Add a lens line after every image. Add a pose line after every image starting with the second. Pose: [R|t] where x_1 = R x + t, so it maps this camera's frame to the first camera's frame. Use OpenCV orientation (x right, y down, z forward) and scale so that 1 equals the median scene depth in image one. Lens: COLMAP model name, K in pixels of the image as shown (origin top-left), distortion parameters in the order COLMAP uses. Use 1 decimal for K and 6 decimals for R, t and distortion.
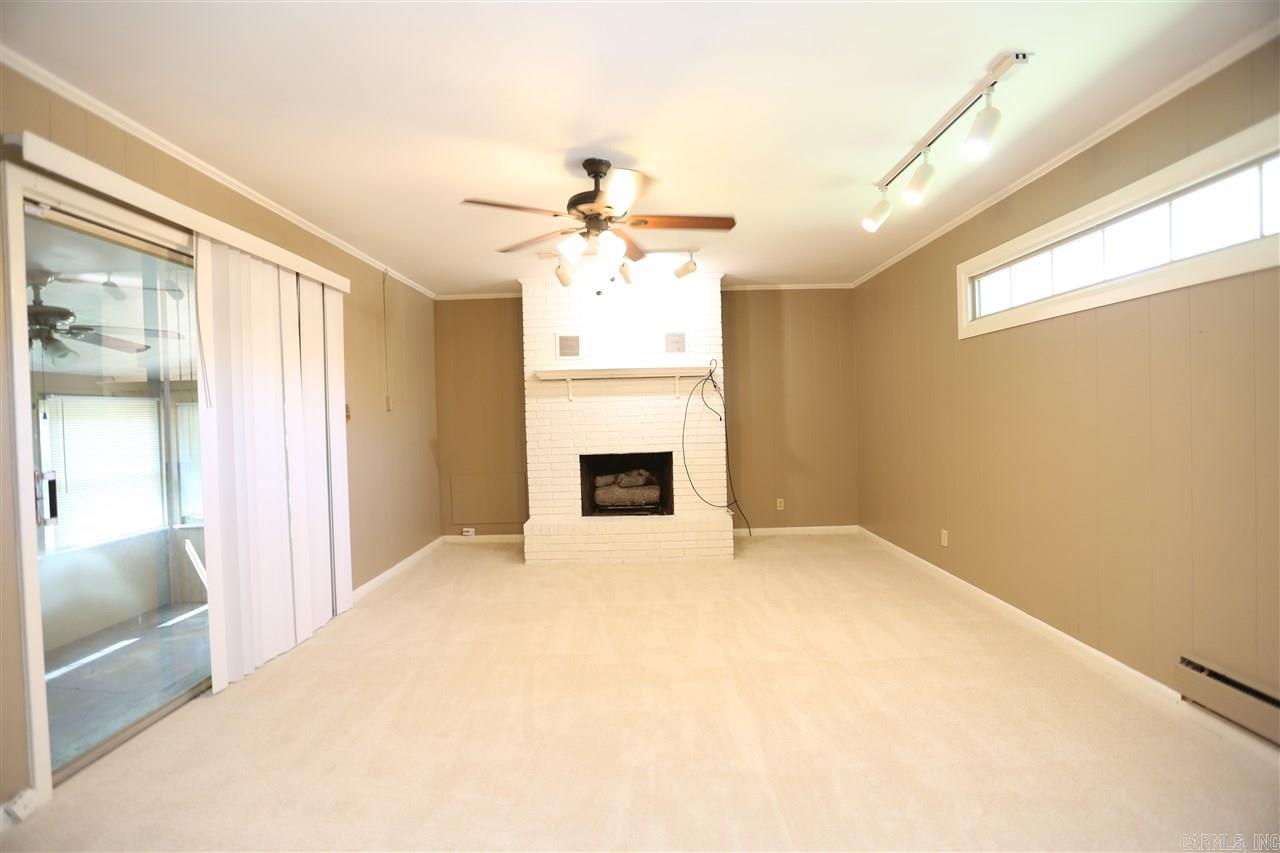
lens RADIAL K [[595.6, 0, 640.0], [0, 595.6, 426.5], [0, 0, 1]] dist [-0.053906, 0.000149]
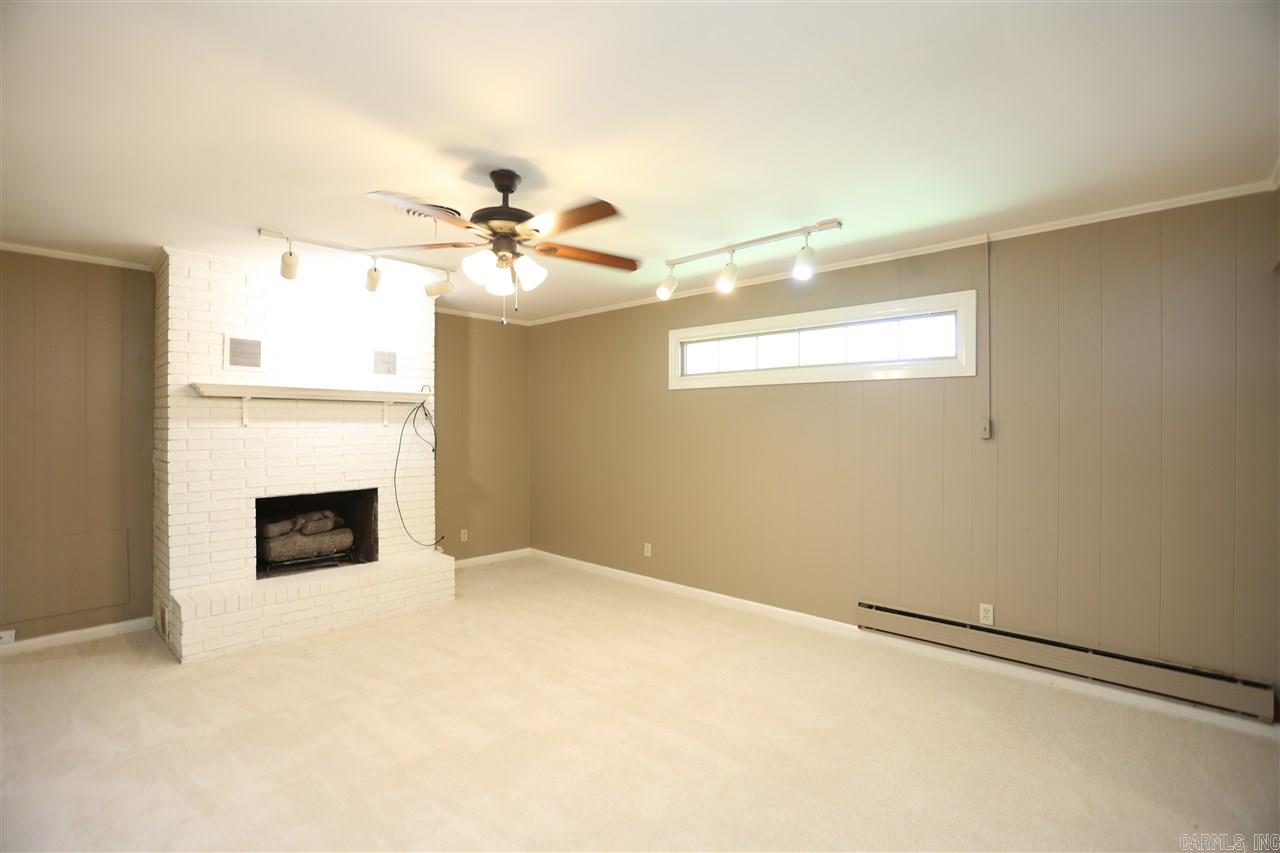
lens RADIAL K [[593.4, 0, 640.0], [0, 593.4, 426.5], [0, 0, 1]] dist [-0.000445, 0.000274]
pose [[0.687149, 0.026356, 0.726038, -0.314132], [-0.005799, 0.999509, -0.030795, -0.022444], [-0.726493, 0.016951, 0.686965, 0.127914]]
